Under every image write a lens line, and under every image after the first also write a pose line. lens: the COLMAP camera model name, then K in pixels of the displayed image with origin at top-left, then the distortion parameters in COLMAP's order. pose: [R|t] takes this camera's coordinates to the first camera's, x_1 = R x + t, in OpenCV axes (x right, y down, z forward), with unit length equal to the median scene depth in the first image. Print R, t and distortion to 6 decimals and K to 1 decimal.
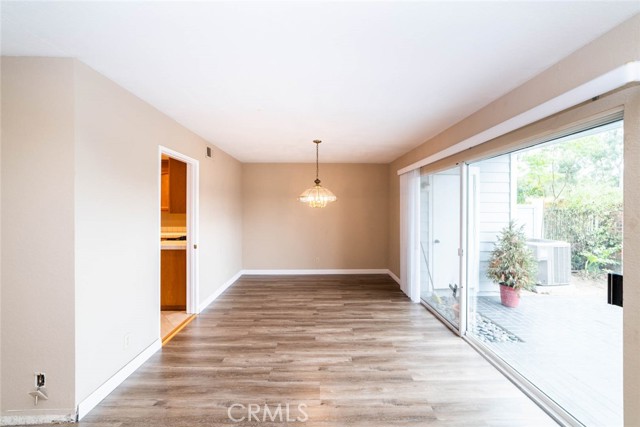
lens RADIAL K [[250.3, 0, 321.4], [0, 250.3, 212.6], [0, 0, 1]] dist [-0.015761, 0.006460]
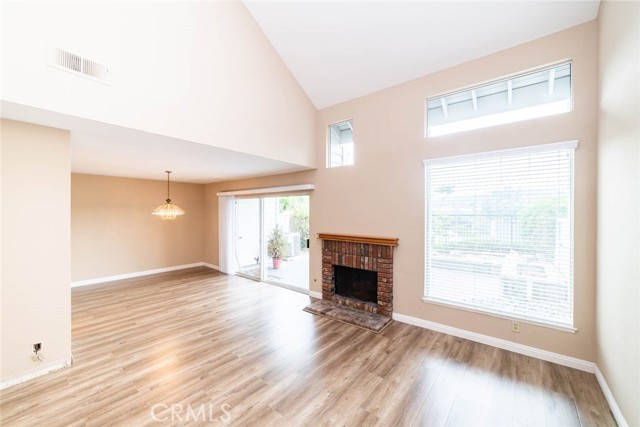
lens RADIAL K [[246.9, 0, 319.7], [0, 246.9, 208.1], [0, 0, 1]] dist [0.000923, 0.000303]
pose [[0.652092, 0.013181, 0.758025, -0.620248], [0.009162, 0.999639, -0.025264, -0.047023], [-0.758084, 0.023420, 0.651736, -0.650190]]
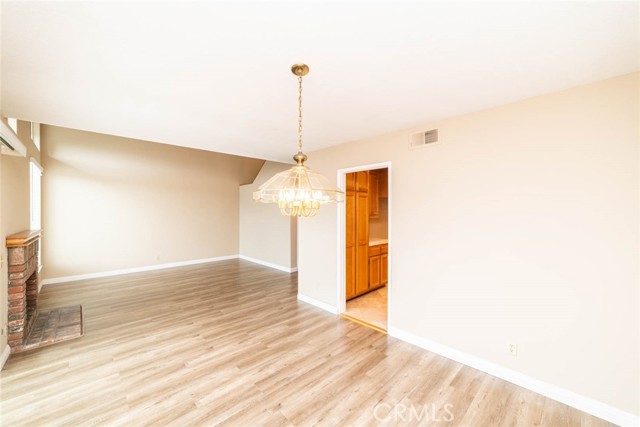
lens RADIAL K [[250.3, 0, 321.4], [0, 250.3, 212.6], [0, 0, 1]] dist [-0.015761, 0.006460]
pose [[-0.732986, 0.000645, -0.680243, 0.309520], [-0.008648, 0.999910, 0.010268, -0.036807], [0.680189, 0.013409, -0.732914, 1.615536]]
